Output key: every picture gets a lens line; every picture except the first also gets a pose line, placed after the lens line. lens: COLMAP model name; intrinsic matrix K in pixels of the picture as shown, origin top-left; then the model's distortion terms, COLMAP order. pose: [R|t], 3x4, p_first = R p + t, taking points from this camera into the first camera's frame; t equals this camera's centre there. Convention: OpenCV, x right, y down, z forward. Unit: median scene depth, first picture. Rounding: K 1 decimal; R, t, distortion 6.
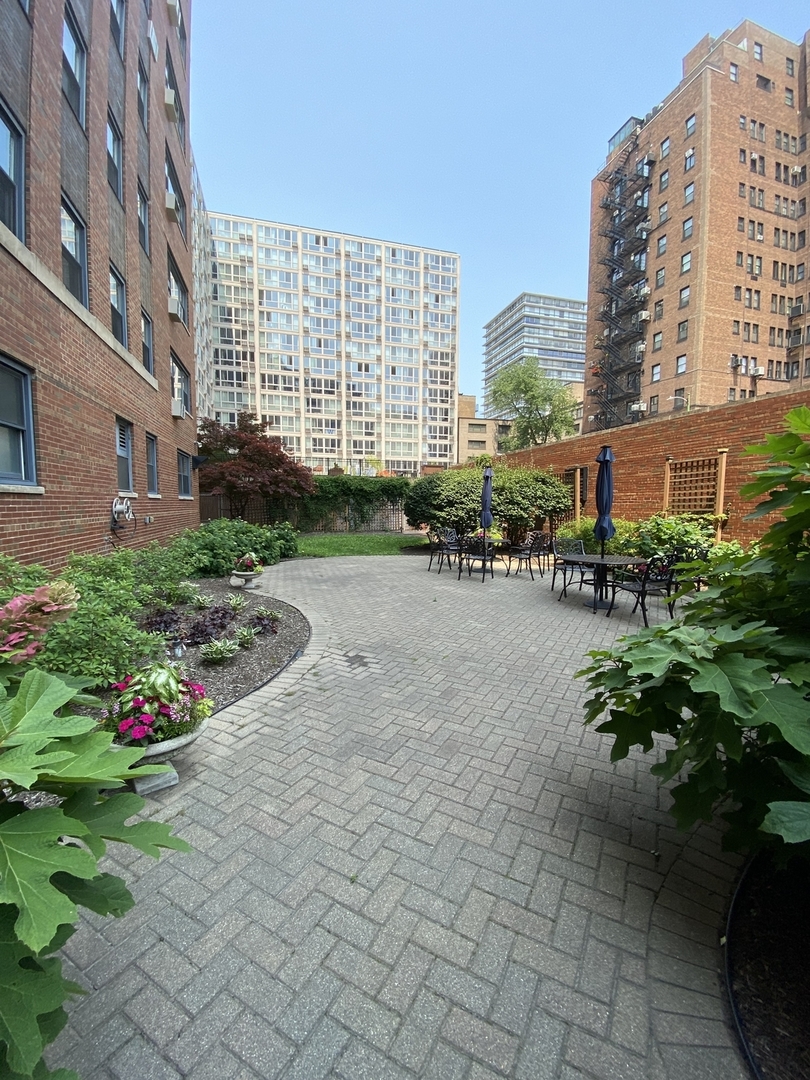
lens RADIAL K [[434.6, 0, 409.6], [0, 434.6, 538.3], [0, 0, 1]] dist [0.026308, -0.024056]
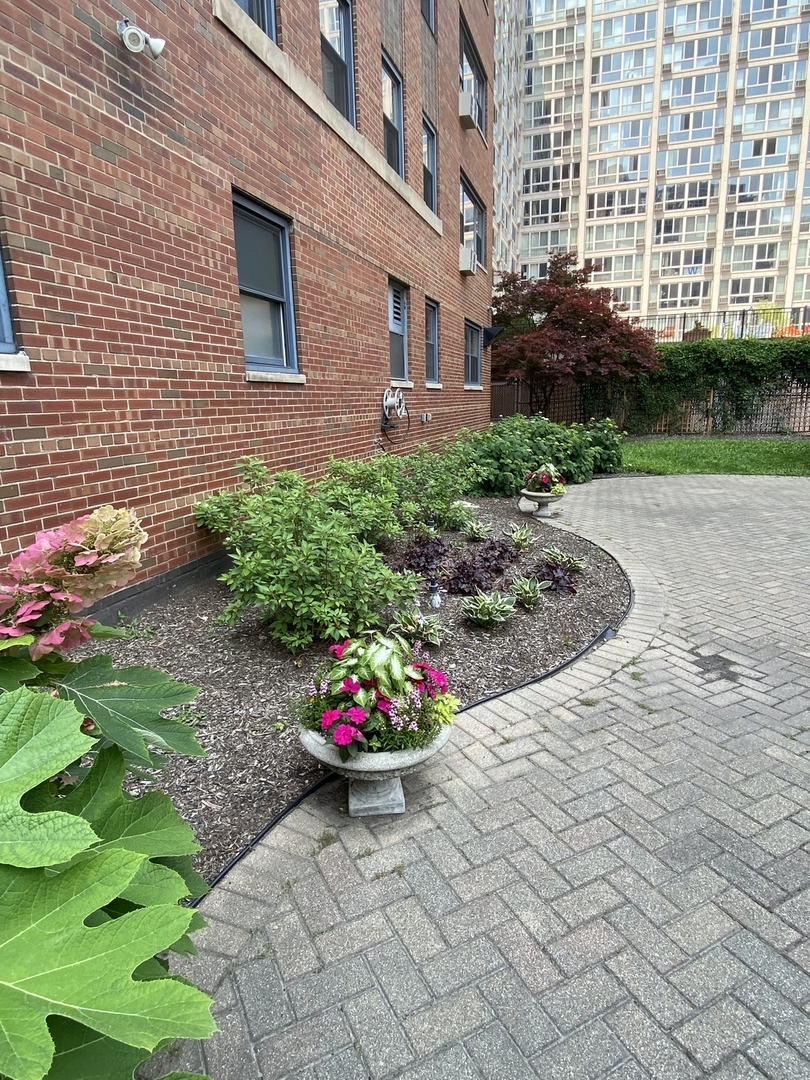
lens RADIAL K [[602.3, 0, 404.3], [0, 602.3, 535.1], [0, 0, 1]] dist [0.061510, -0.059103]
pose [[0.826517, 0.095560, -0.554742, -0.023723], [-0.012689, 0.988398, 0.151357, 0.003787], [0.562769, -0.118060, 0.818140, 0.114771]]
